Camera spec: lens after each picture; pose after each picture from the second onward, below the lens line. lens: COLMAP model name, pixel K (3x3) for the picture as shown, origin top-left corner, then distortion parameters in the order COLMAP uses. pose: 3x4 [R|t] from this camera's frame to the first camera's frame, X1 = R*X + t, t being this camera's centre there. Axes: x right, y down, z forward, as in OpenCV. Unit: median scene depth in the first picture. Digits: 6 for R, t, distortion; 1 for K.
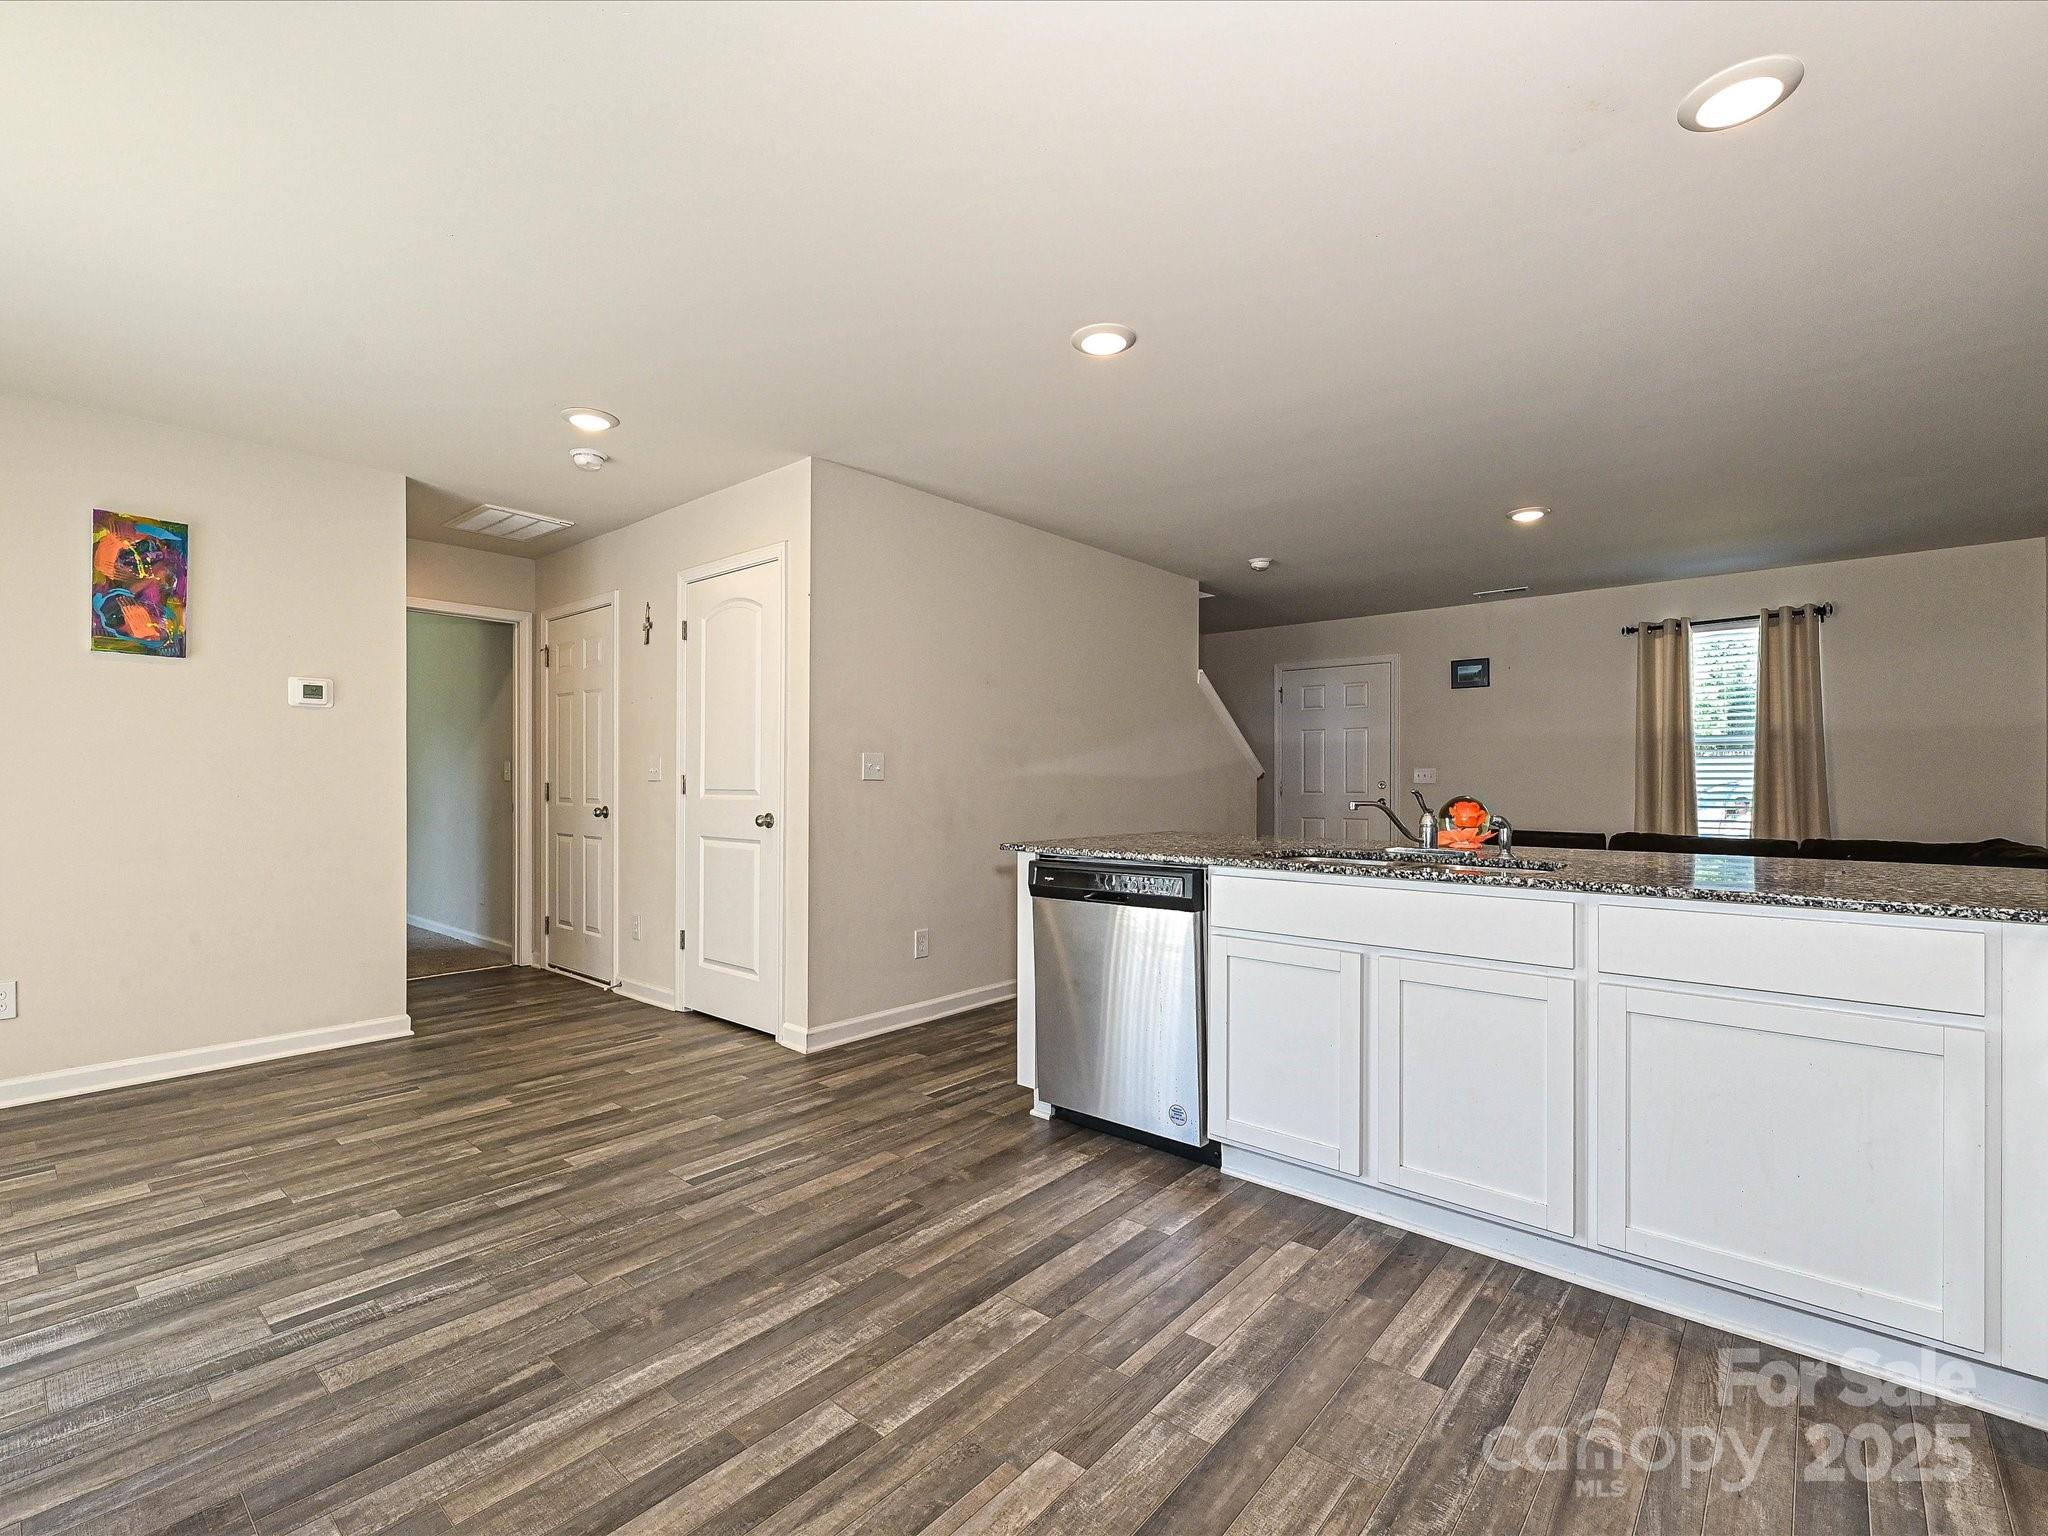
lens RADIAL K [[919.5, 0, 1018.4], [0, 919.5, 772.2], [0, 0, 1]] dist [-0.000985, -0.001141]
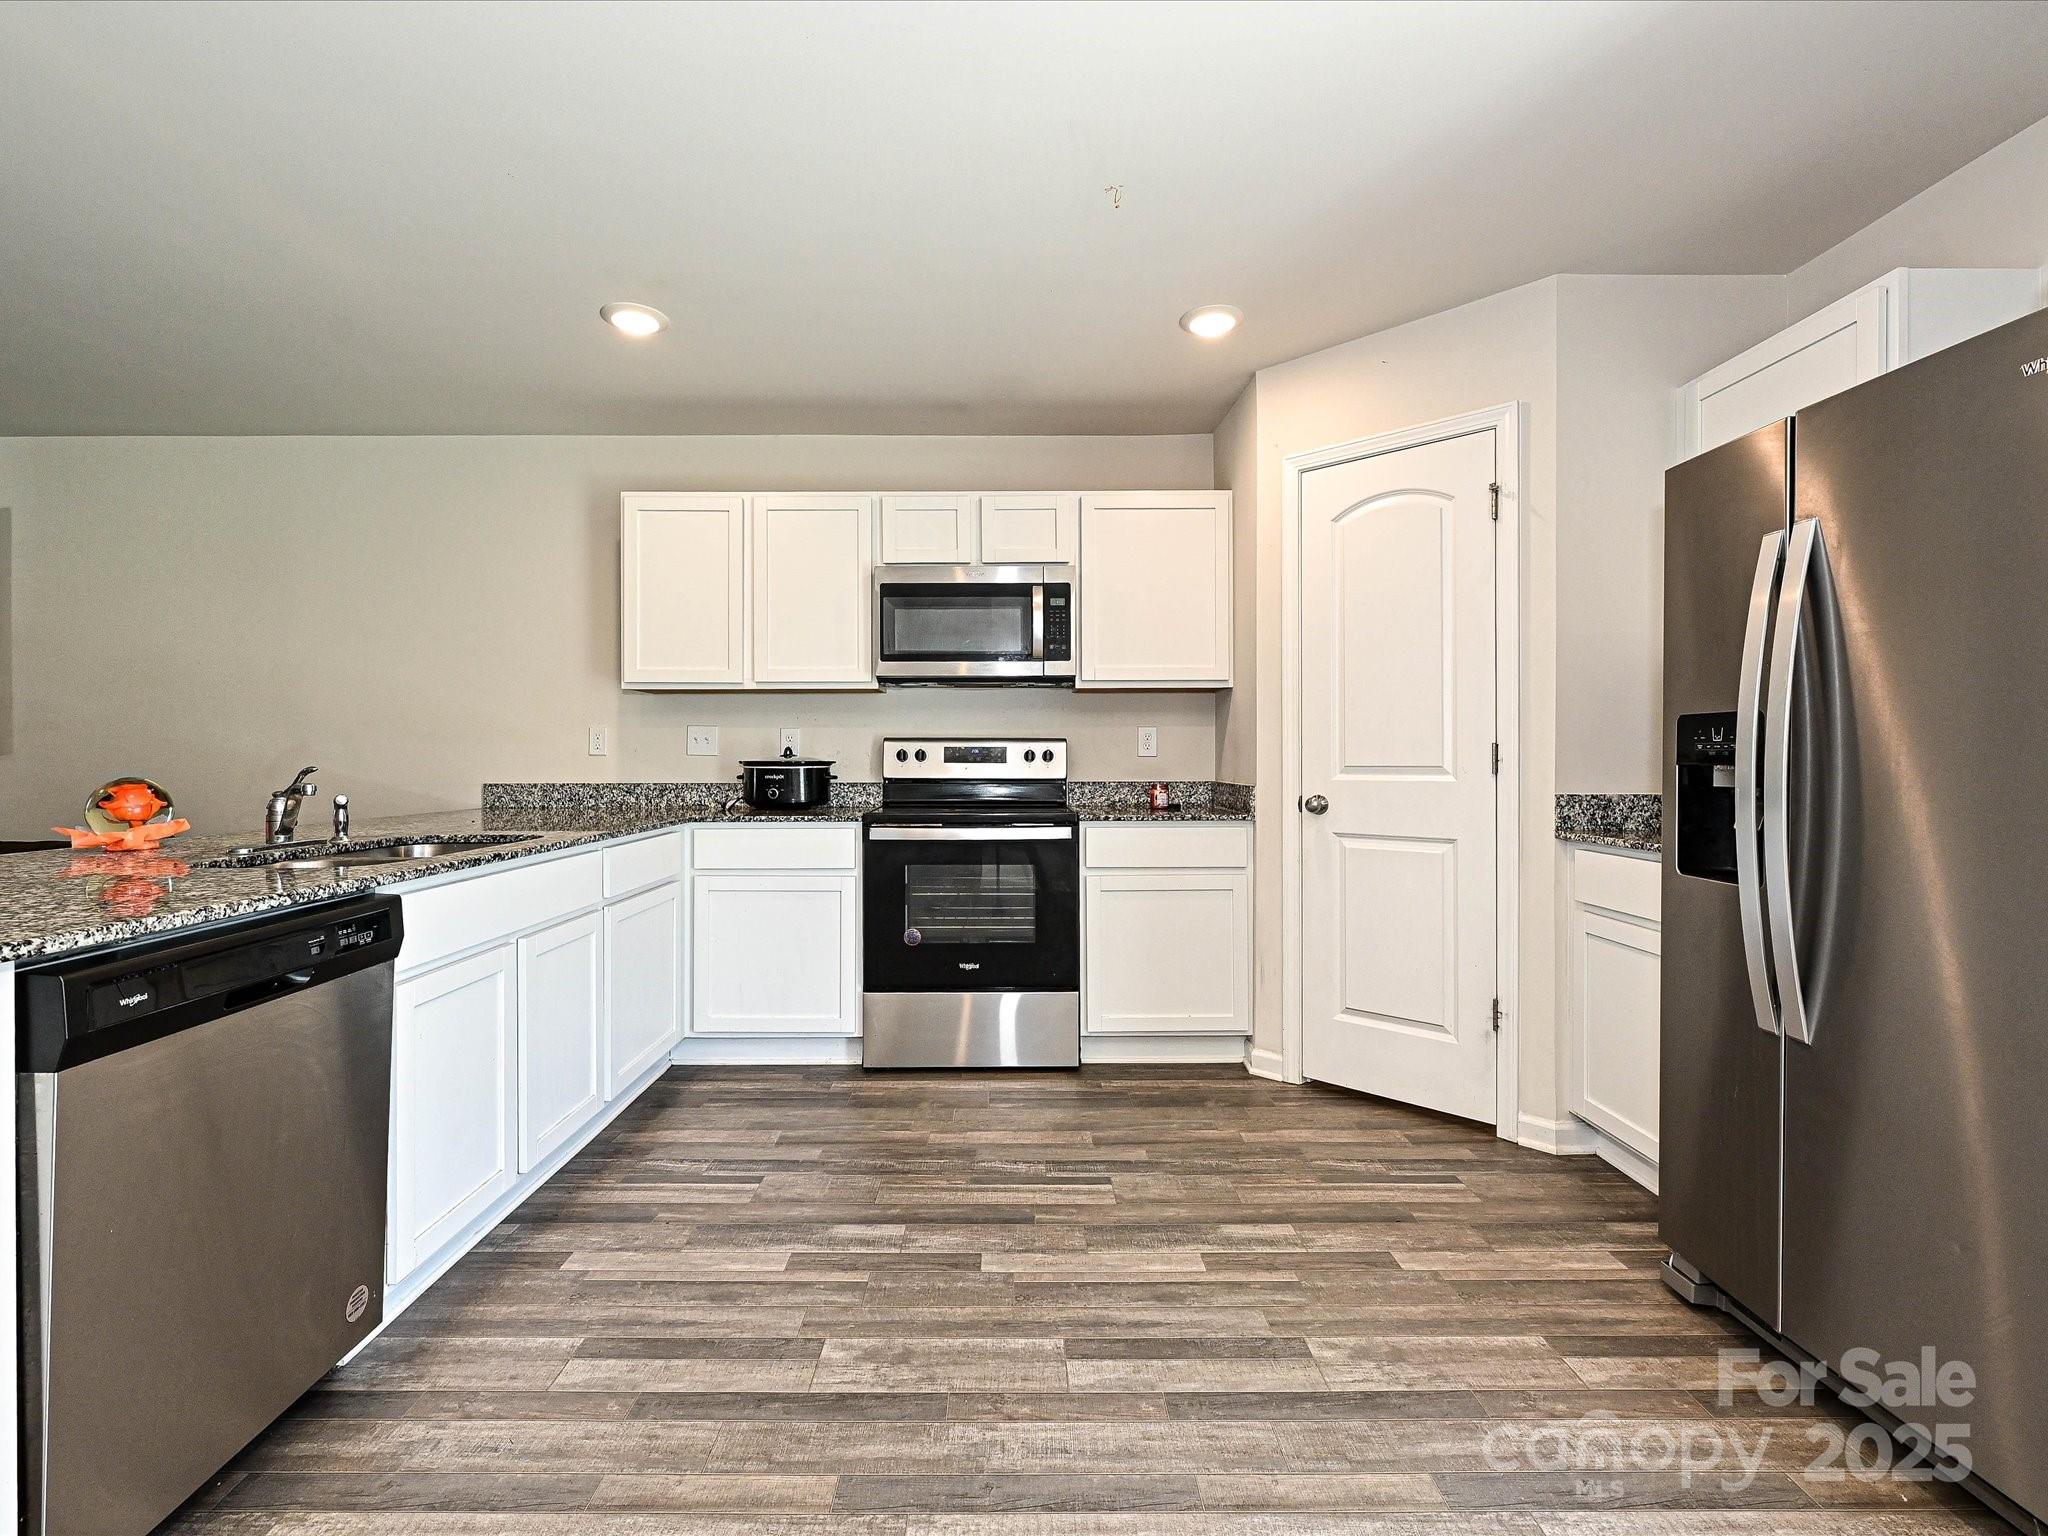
lens RADIAL K [[919.5, 0, 1008.3], [0, 919.5, 758.7], [0, 0, 1]] dist [-0.000985, -0.001141]
pose [[-0.653377, -0.003134, 0.757027, -0.902448], [-0.008197, 0.999962, -0.002935, 0.013382], [-0.756989, -0.008123, -0.653377, 1.695674]]
